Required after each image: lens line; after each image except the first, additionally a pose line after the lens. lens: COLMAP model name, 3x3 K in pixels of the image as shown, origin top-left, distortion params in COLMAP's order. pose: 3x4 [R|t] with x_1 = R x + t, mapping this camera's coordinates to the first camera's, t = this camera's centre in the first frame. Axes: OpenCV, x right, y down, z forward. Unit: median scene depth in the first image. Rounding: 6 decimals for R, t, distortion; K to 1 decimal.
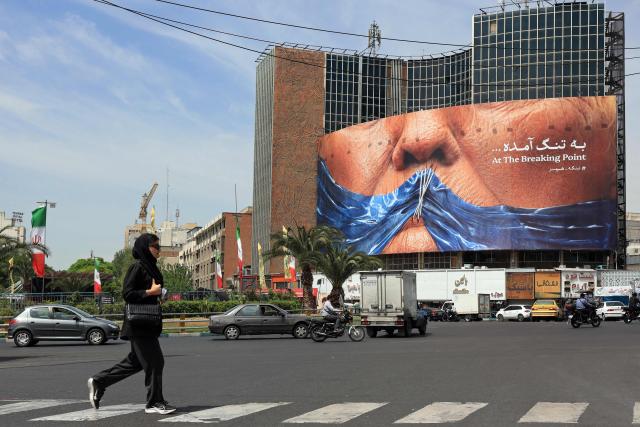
lens RADIAL K [[789.8, 0, 319.7], [0, 789.8, 252.4], [0, 0, 1]] dist [0.074895, 0.004869]
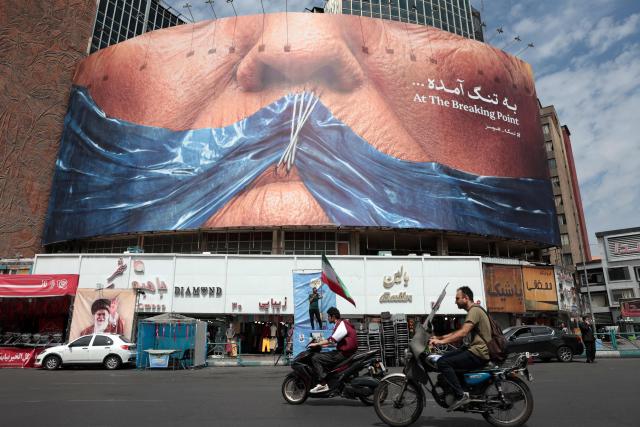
lens RADIAL K [[437.2, 0, 320.0], [0, 437.2, 213.5], [0, 0, 1]] dist [-0.066855, 0.003438]
pose [[0.791693, 0.164322, 0.588404, -0.036056], [-0.038691, 0.974700, -0.220144, 0.057368], [-0.609692, 0.151521, 0.778021, 0.767290]]
